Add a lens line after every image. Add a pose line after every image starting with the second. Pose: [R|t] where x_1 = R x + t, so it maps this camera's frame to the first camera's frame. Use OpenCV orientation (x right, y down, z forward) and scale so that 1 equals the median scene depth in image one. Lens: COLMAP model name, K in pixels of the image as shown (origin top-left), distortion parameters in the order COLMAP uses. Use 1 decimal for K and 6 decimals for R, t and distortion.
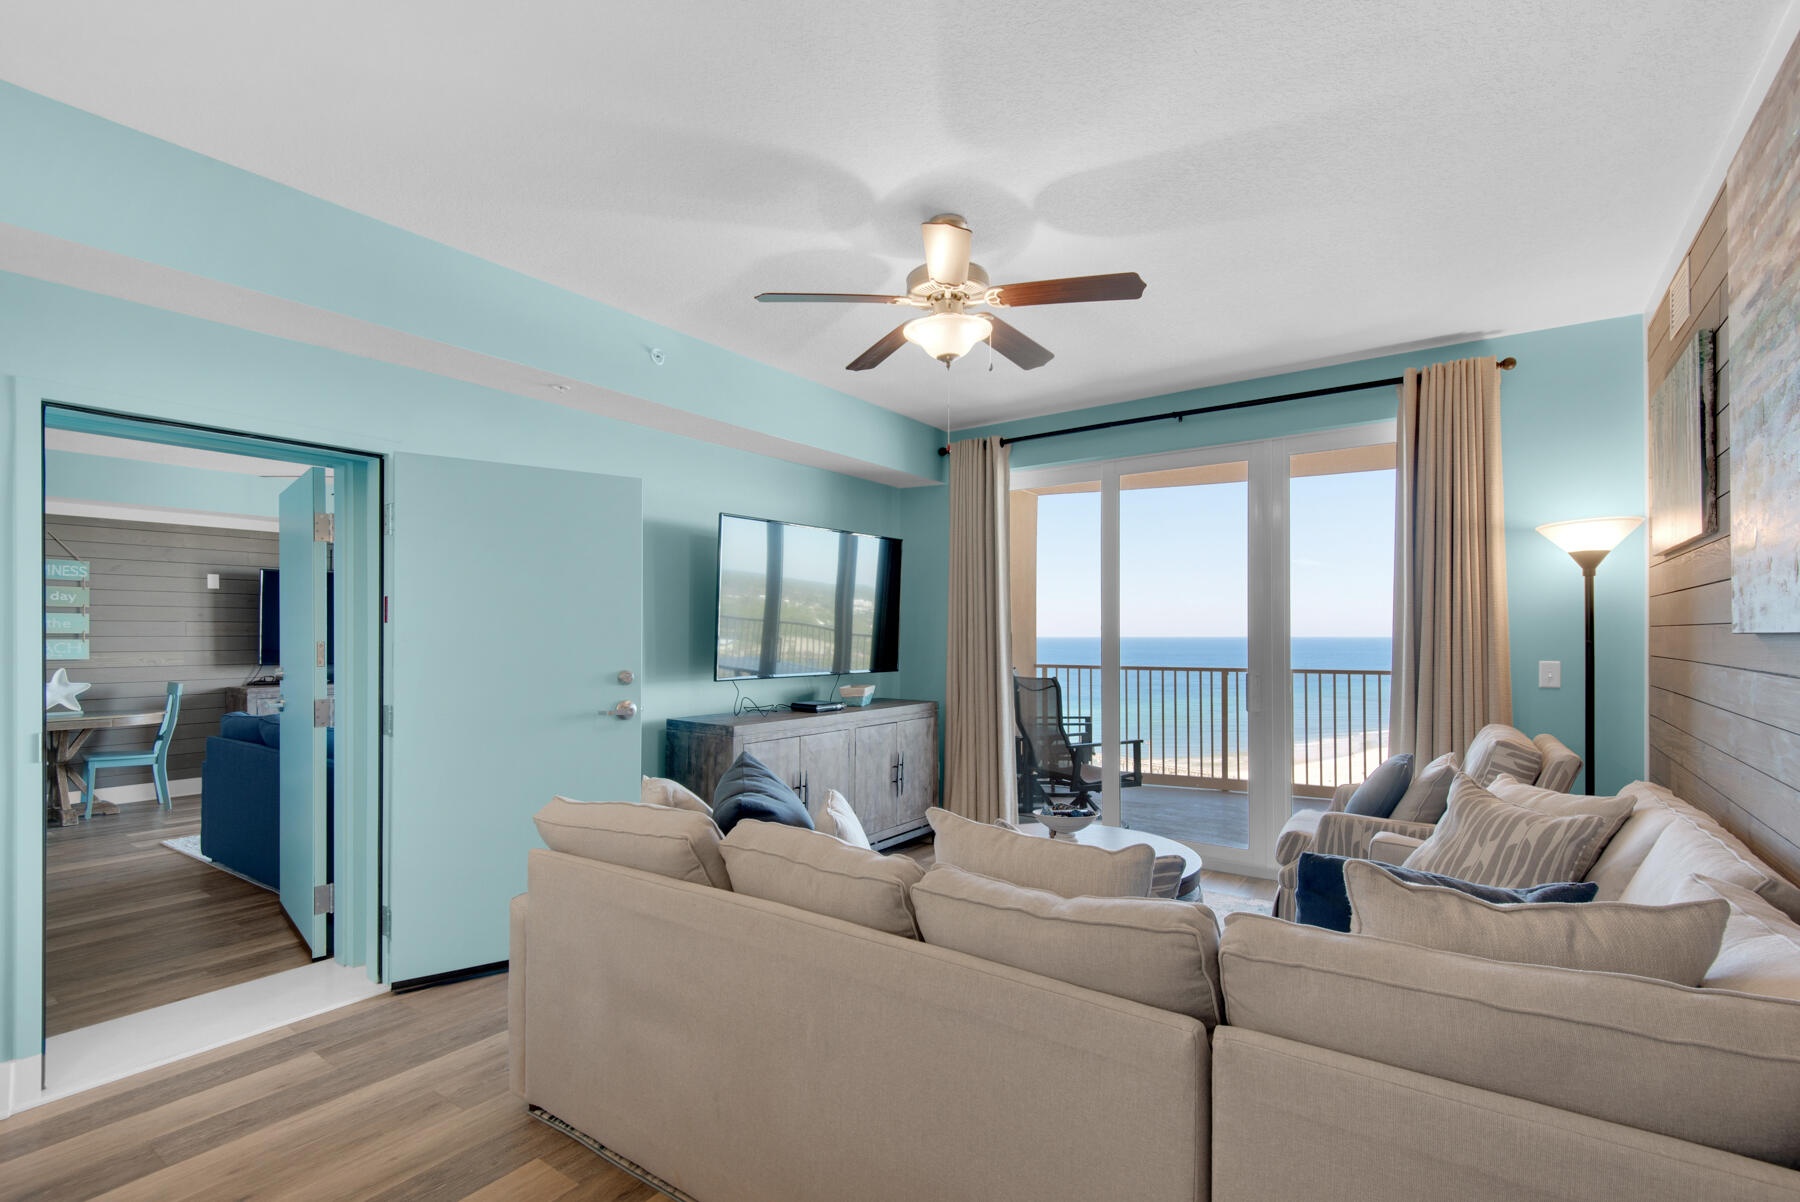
lens RADIAL K [[813.7, 0, 892.4], [0, 813.7, 628.2], [0, 0, 1]] dist [0.009200, -0.006242]
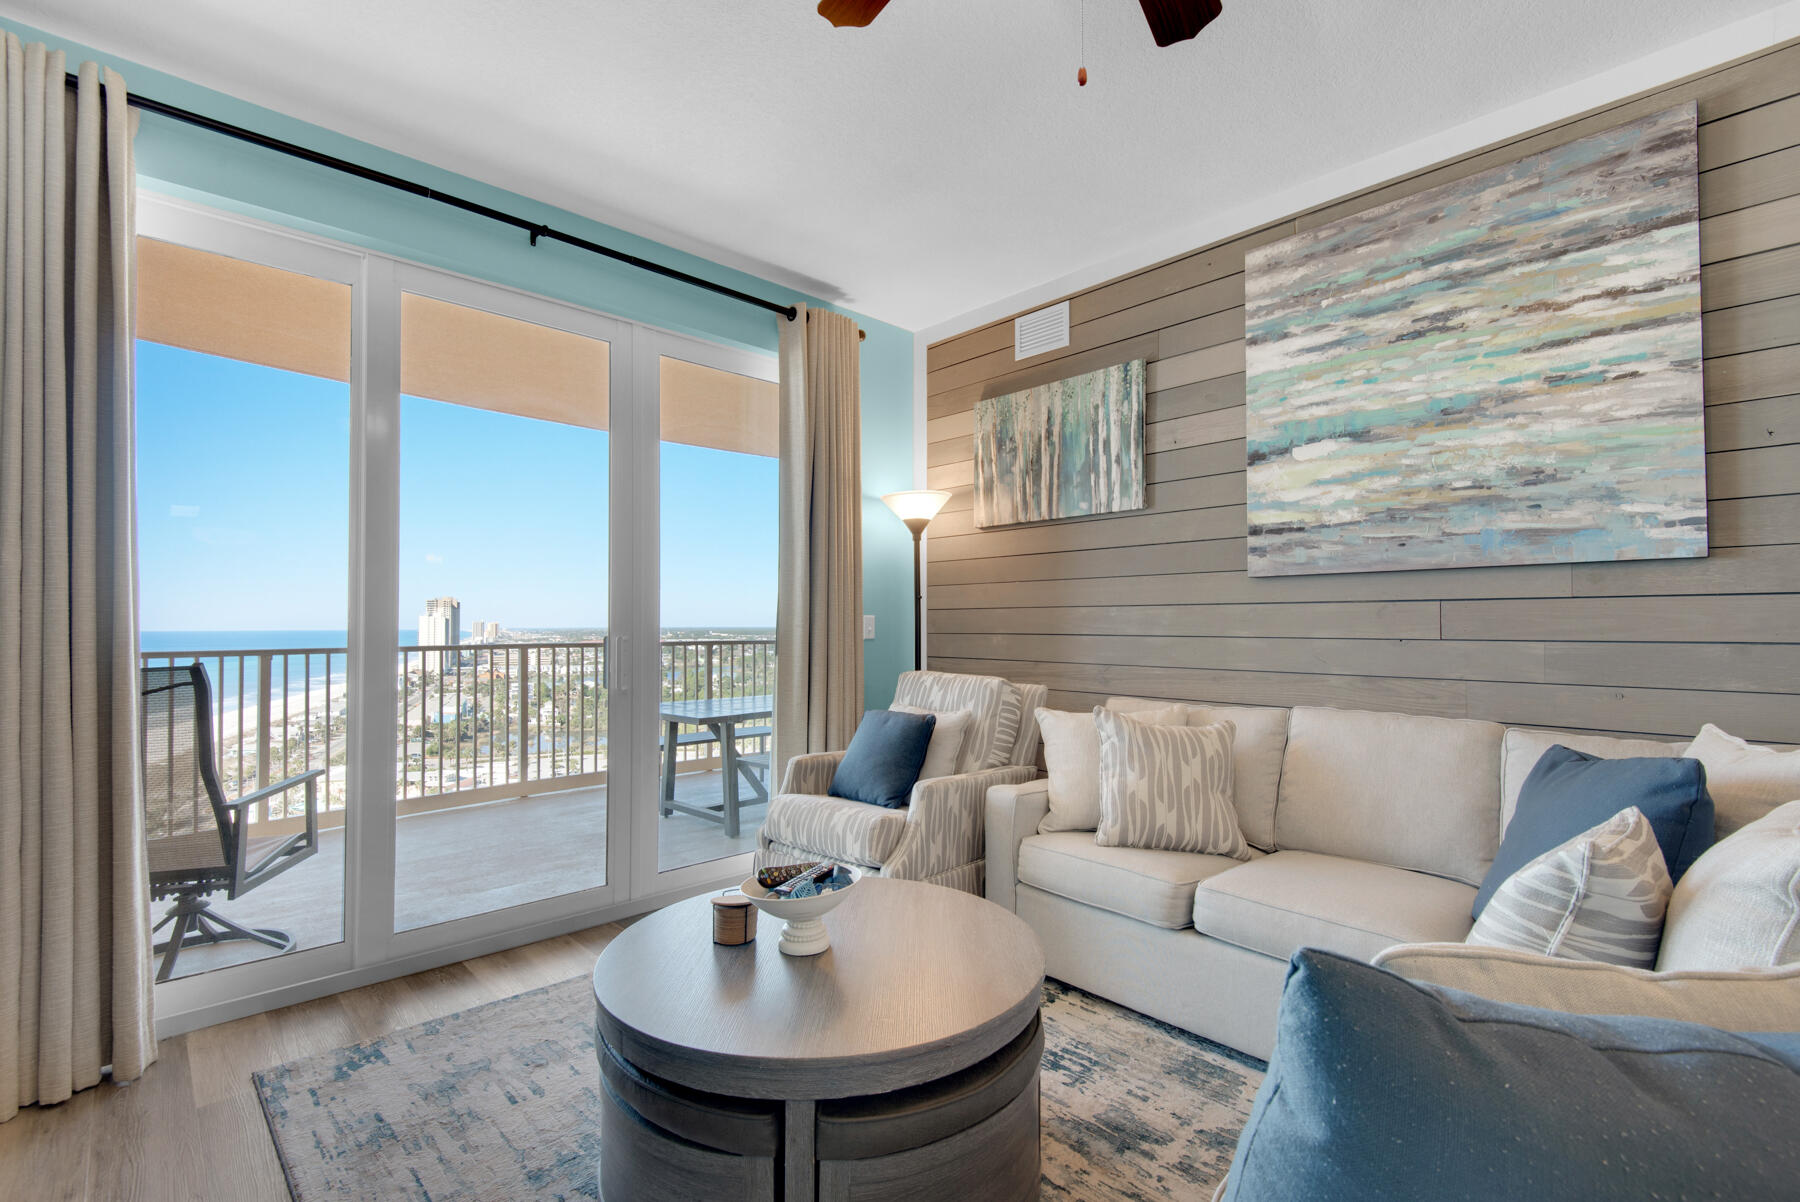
lens RADIAL K [[813.7, 0, 904.2], [0, 813.7, 605.3], [0, 0, 1]] dist [0.009200, -0.006242]
pose [[0.186068, 0.020747, 0.982318, -0.266241], [-0.004080, 0.999785, -0.020343, 0.047657], [-0.982528, -0.000223, 0.186113, 0.745371]]
